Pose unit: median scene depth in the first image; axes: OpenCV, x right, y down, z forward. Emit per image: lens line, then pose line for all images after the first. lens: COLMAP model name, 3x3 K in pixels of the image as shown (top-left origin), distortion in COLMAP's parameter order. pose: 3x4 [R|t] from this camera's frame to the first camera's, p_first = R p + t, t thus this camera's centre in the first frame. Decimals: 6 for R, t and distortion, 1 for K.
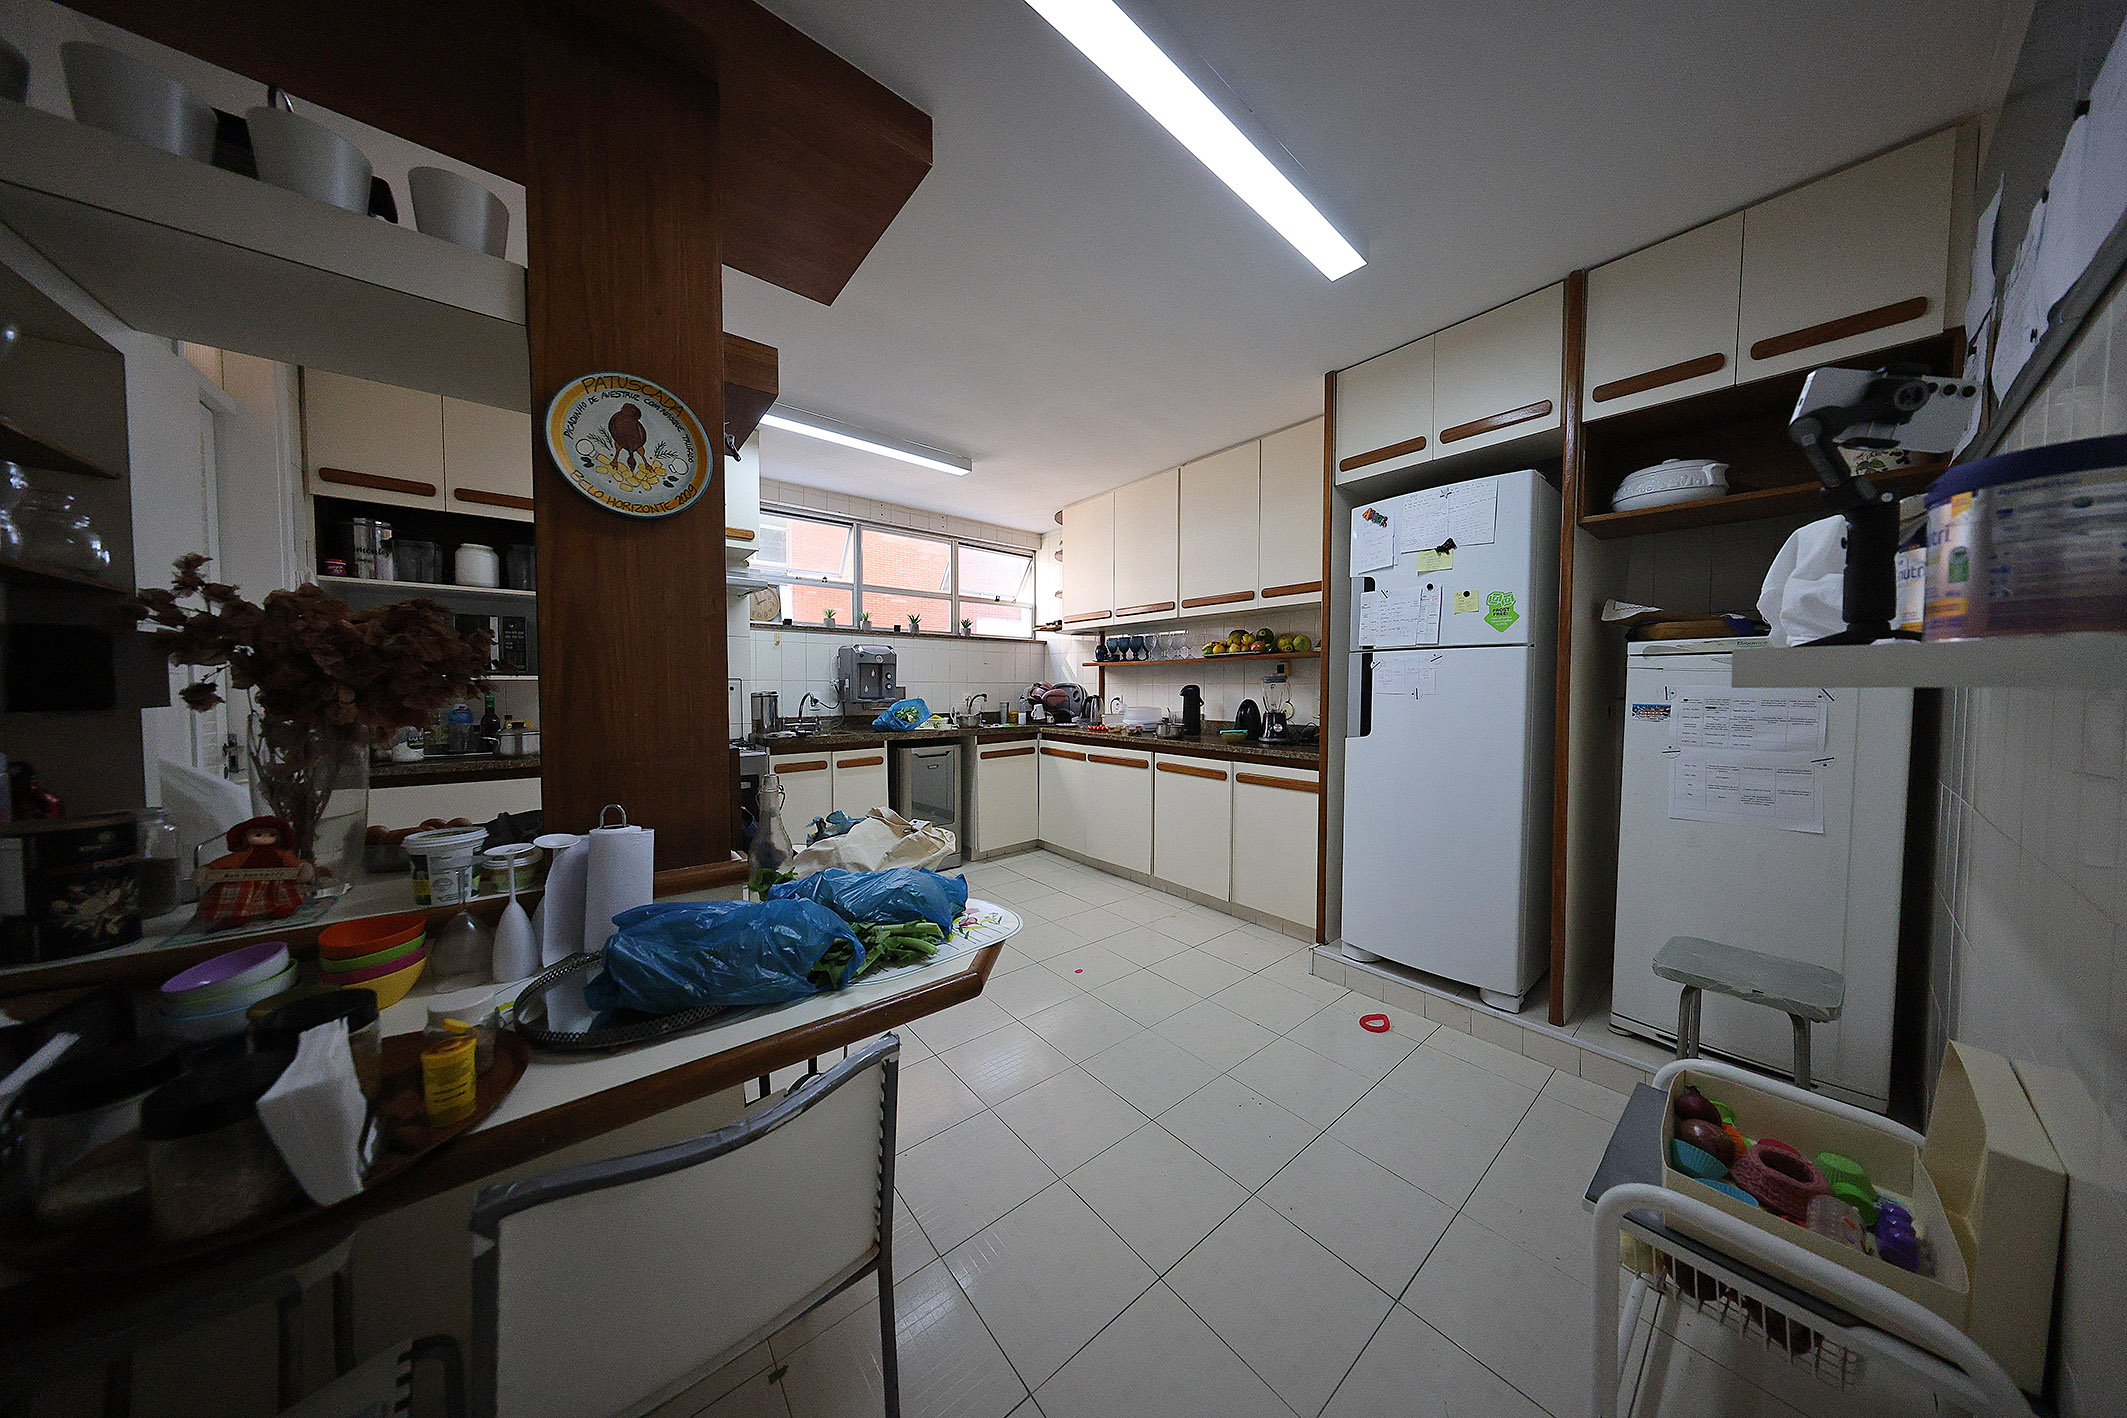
lens RADIAL K [[614.2, 0, 1067.2], [0, 614.2, 708.8], [0, 0, 1]] dist [-0.000063, 0.000000]
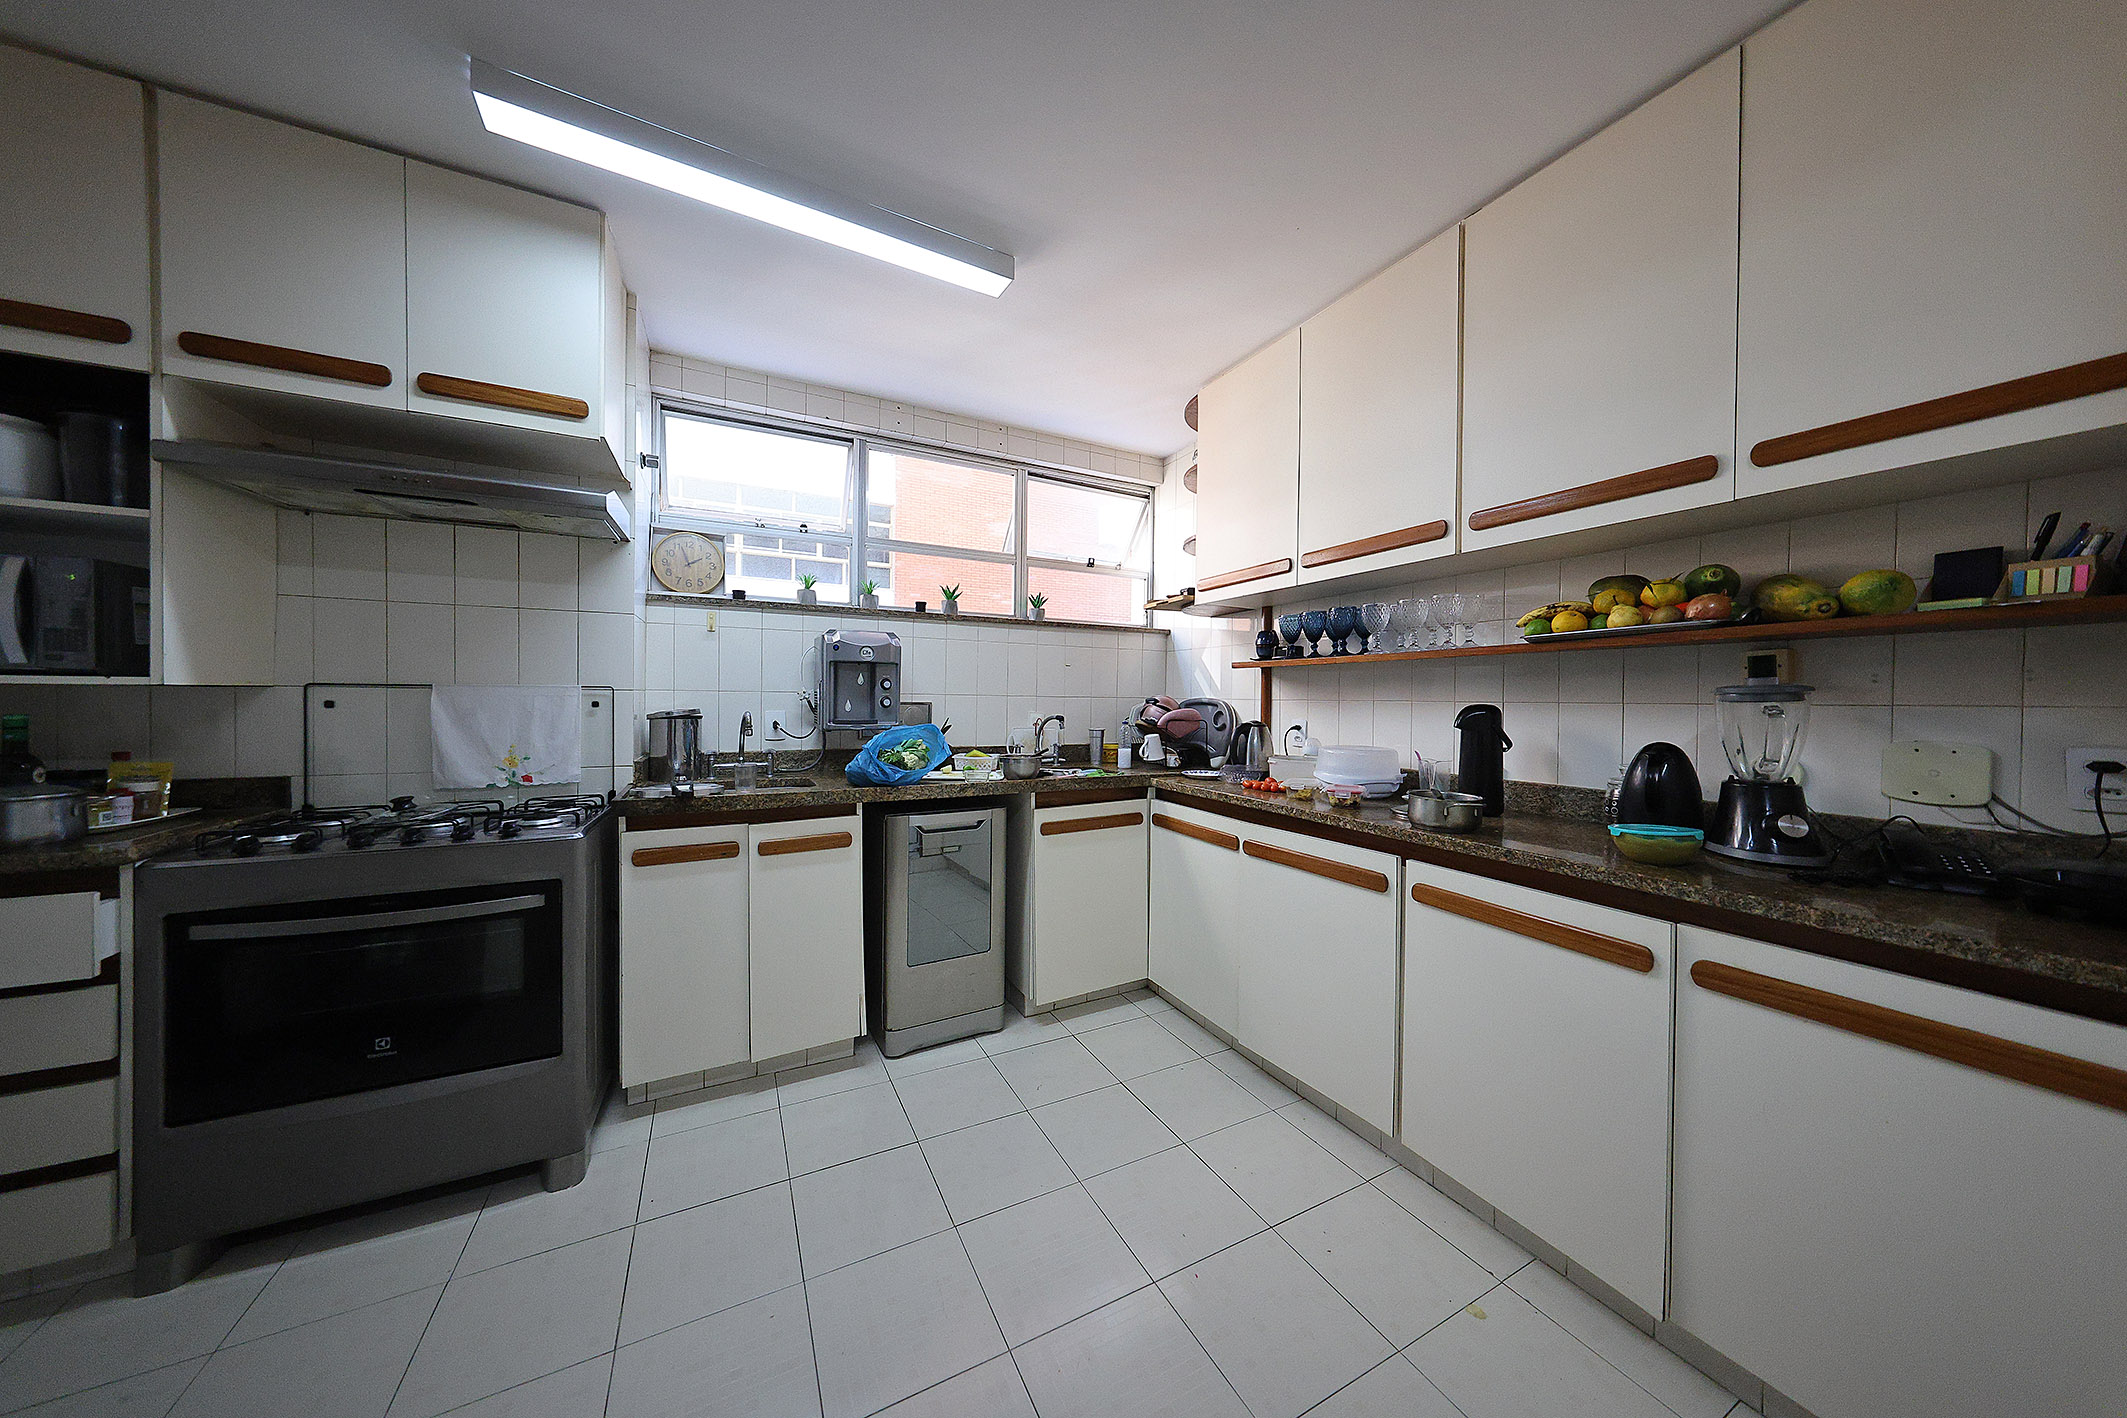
lens RADIAL K [[664.6, 0, 1065.5], [0, 664.6, 709.3], [0, 0, 1]] dist [0.002073, 0.000415]
pose [[0.978519, 0.010182, -0.205906, 0.002003], [-0.015086, 0.999638, -0.022259, -0.018190], [0.205605, 0.024887, 0.978319, 0.418979]]
